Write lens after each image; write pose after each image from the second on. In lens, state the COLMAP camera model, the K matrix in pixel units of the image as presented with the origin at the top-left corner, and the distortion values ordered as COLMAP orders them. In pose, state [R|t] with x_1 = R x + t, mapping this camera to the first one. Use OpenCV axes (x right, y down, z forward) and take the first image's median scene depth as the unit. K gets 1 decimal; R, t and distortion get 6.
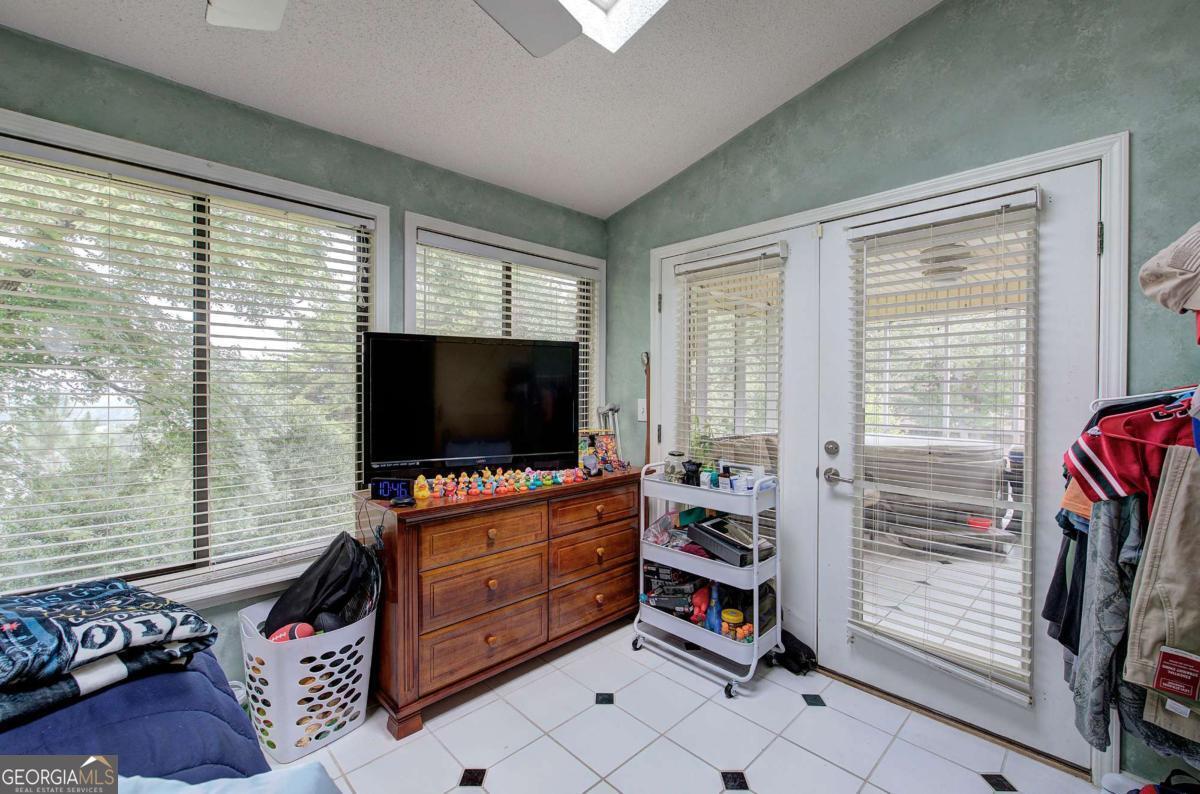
lens RADIAL K [[508.7, 0, 605.9], [0, 508.7, 395.6], [0, 0, 1]] dist [-0.007886, 0.003032]
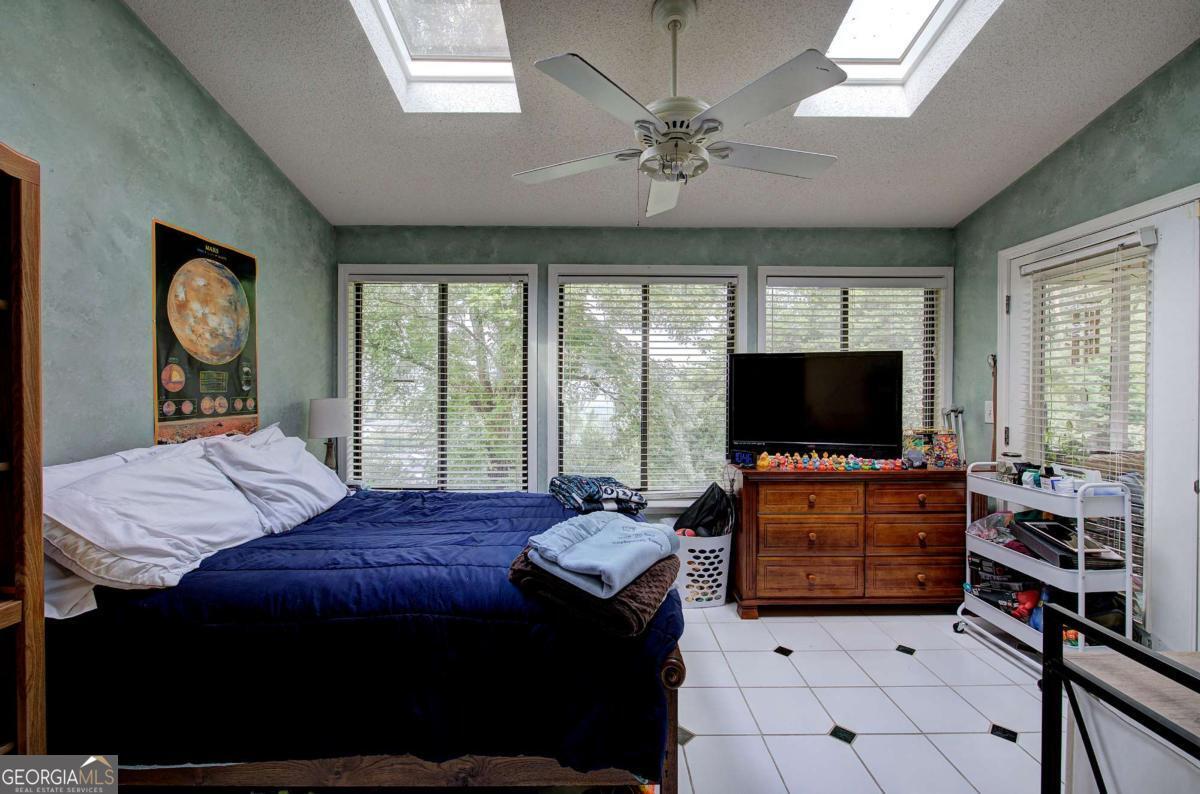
lens RADIAL K [[508.7, 0, 605.9], [0, 508.7, 395.6], [0, 0, 1]] dist [-0.007886, 0.003032]
pose [[0.725127, 0.003270, -0.688608, 0.272905], [-0.007359, 0.999968, -0.003000, 0.005534], [0.688576, 0.007243, 0.725128, -0.319084]]
